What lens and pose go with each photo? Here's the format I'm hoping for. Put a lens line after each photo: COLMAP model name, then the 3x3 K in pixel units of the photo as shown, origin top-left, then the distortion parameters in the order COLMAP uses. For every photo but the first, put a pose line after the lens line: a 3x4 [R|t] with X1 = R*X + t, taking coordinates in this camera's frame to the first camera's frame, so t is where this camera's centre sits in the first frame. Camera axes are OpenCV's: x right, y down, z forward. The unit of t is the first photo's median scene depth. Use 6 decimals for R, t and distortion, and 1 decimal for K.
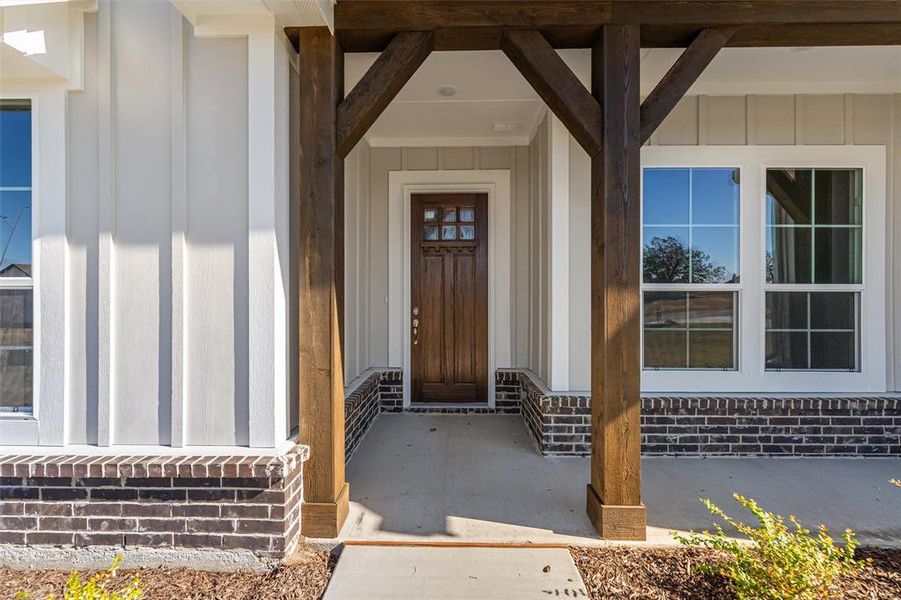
lens RADIAL K [[365.8, 0, 448.4], [0, 365.8, 299.8], [0, 0, 1]] dist [0.002155, -0.000834]
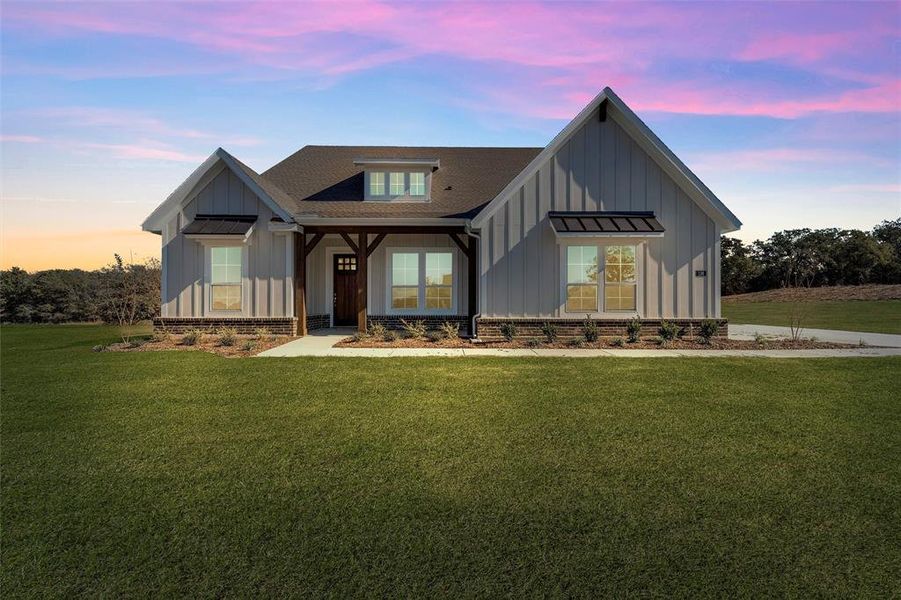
lens RADIAL K [[365.8, 0, 451.4], [0, 365.8, 305.0], [0, 0, 1]] dist [0.002155, -0.000834]
pose [[0.999544, 0.000917, 0.030171, 1.445376], [-0.001122, 0.999976, 0.006806, 0.180814], [-0.030164, -0.006837, 0.999522, -3.745321]]
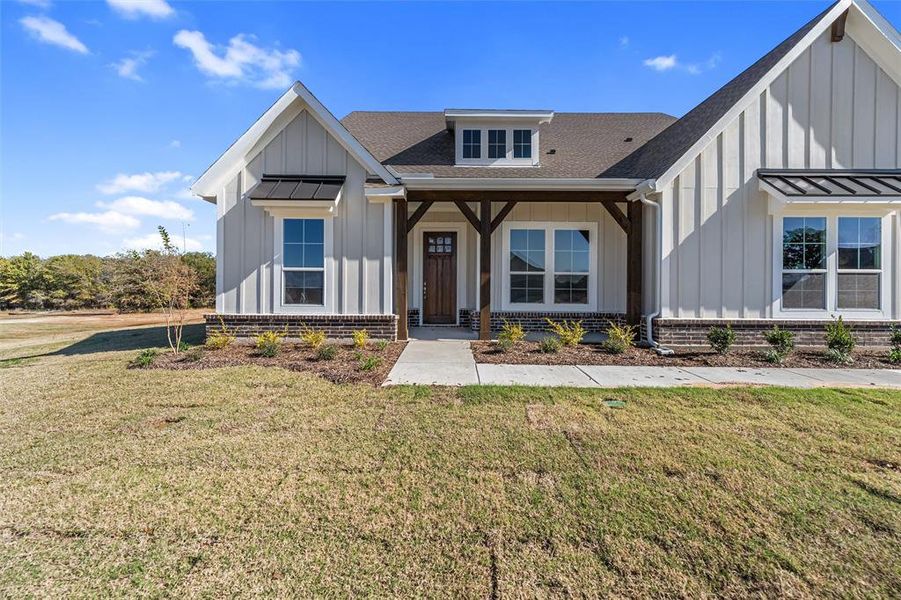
lens RADIAL K [[365.8, 0, 449.9], [0, 365.8, 292.9], [0, 0, 1]] dist [0.002155, -0.000834]
pose [[0.999883, 0.006798, 0.013718, 0.068042], [-0.006900, 0.999949, 0.007397, 0.139253], [-0.013667, -0.007490, 0.999879, -2.462652]]
